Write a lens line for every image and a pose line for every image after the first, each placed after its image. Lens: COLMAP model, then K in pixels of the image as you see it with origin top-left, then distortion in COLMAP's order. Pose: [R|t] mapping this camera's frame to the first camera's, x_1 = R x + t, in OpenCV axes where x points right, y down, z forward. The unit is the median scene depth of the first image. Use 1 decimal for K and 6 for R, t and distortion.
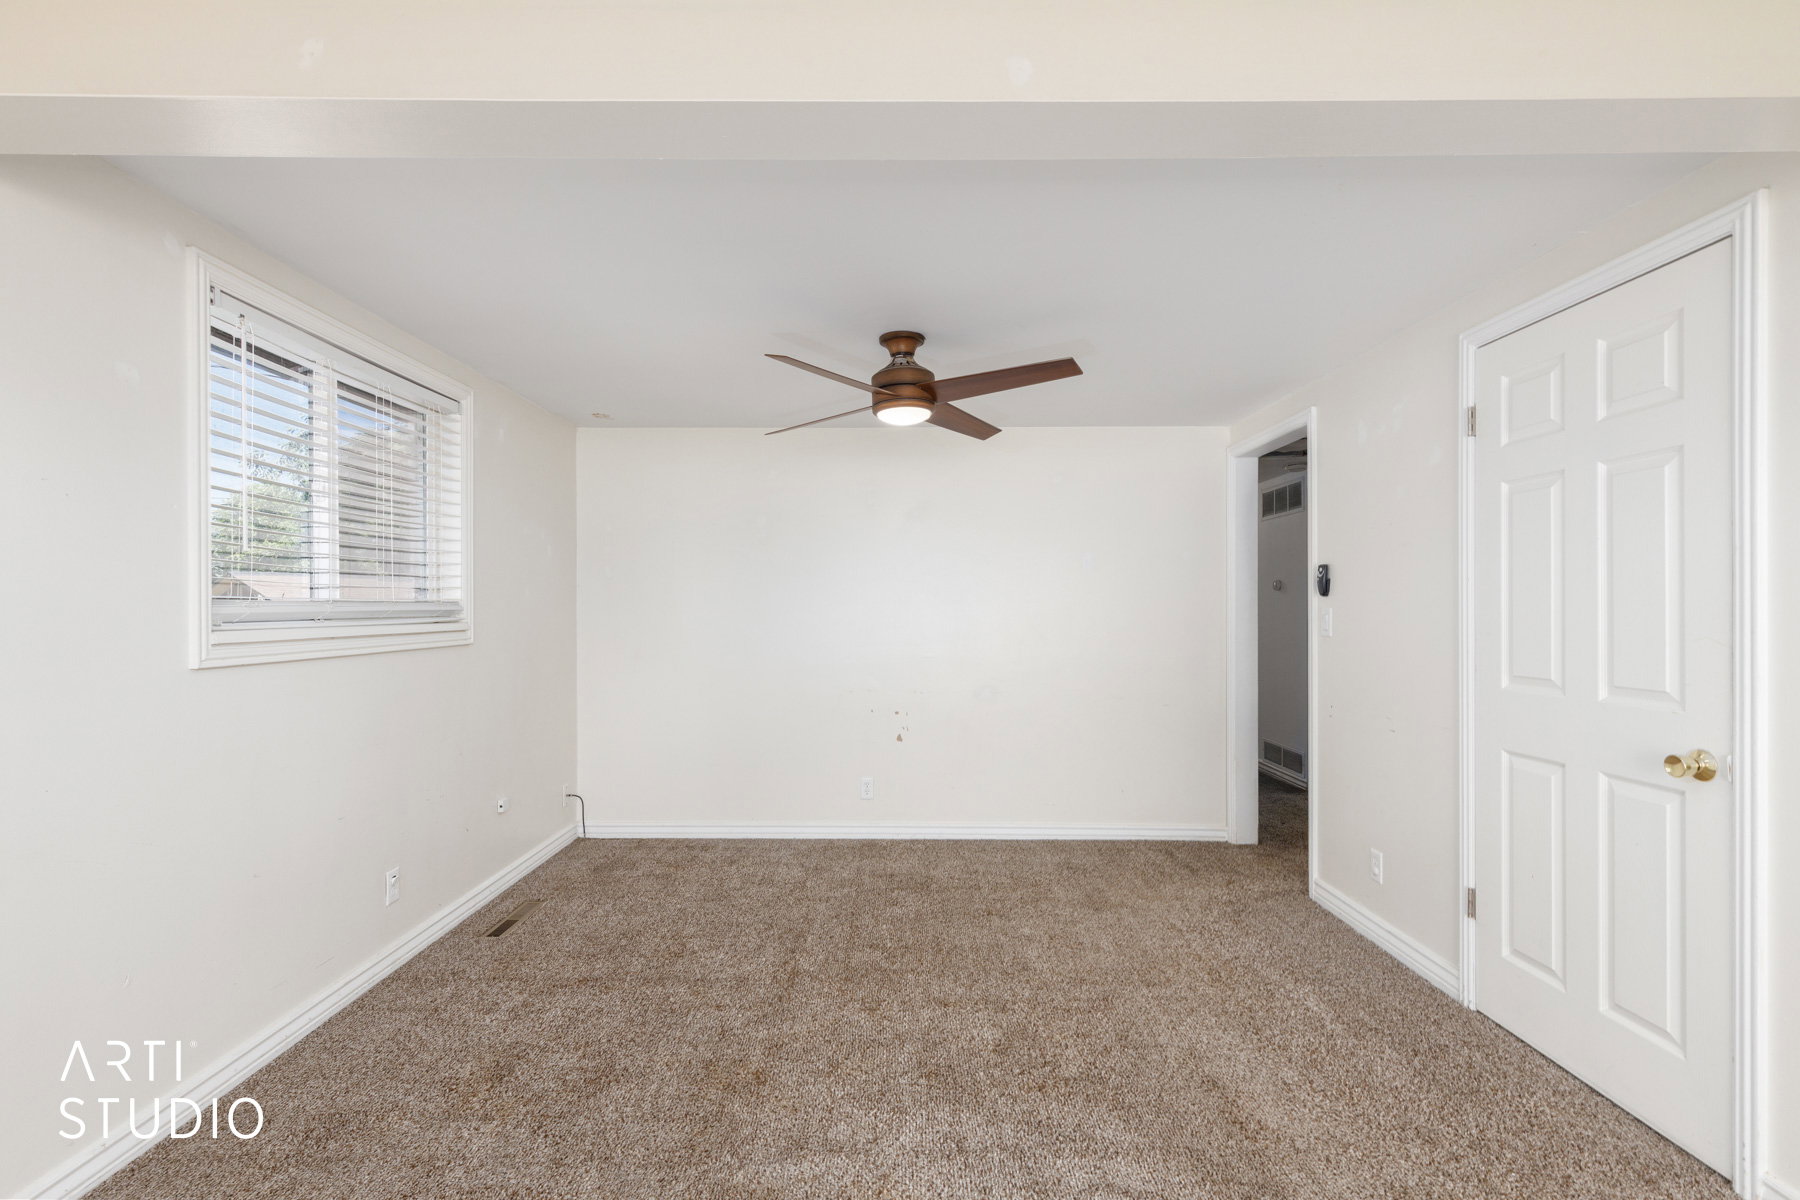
lens RADIAL K [[824.8, 0, 897.0], [0, 824.8, 606.5], [0, 0, 1]] dist [-0.001472, -0.000166]
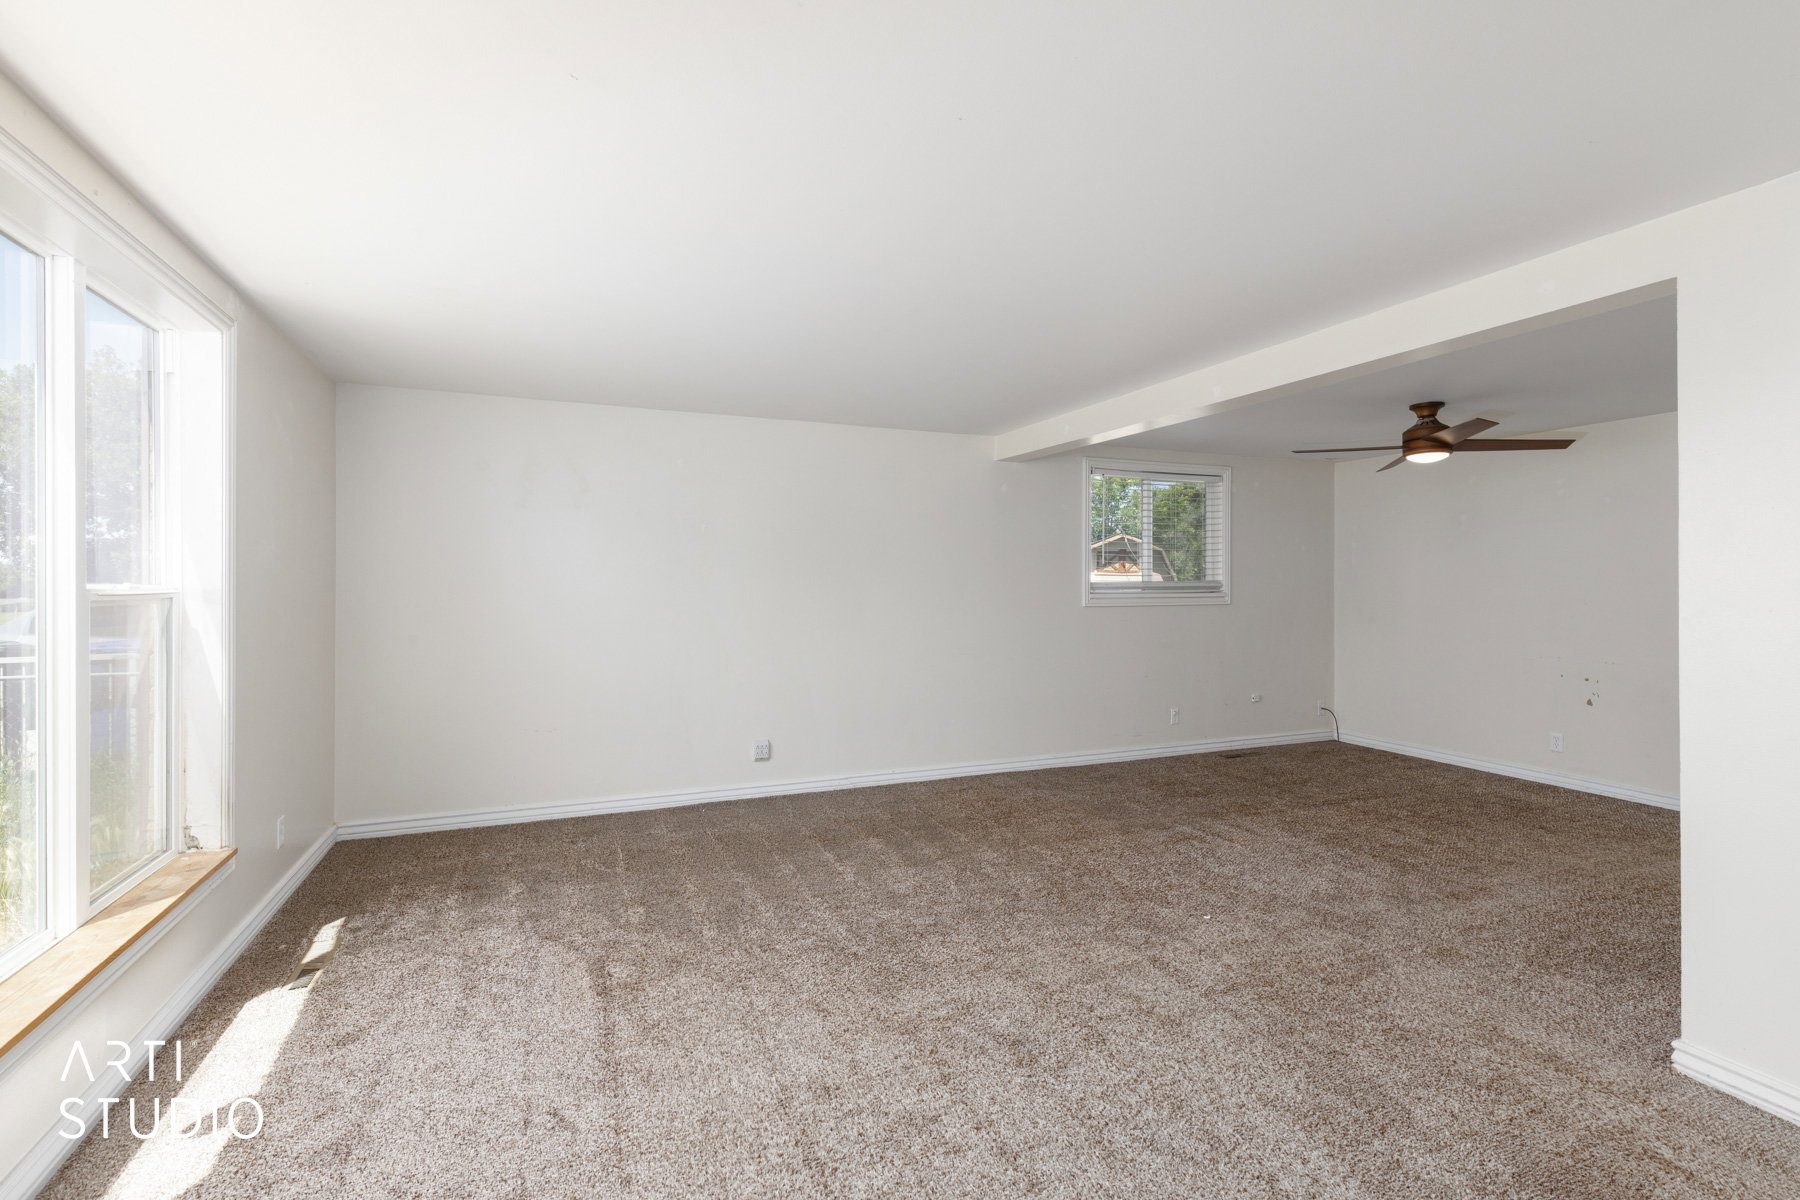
lens RADIAL K [[824.8, 0, 896.0], [0, 824.8, 591.4], [0, 0, 1]] dist [-0.001472, -0.000166]
pose [[0.395827, 0.012132, -0.918245, 0.994077], [-0.001794, 0.999921, 0.012438, -0.005938], [0.918323, -0.003276, 0.395817, -0.468898]]
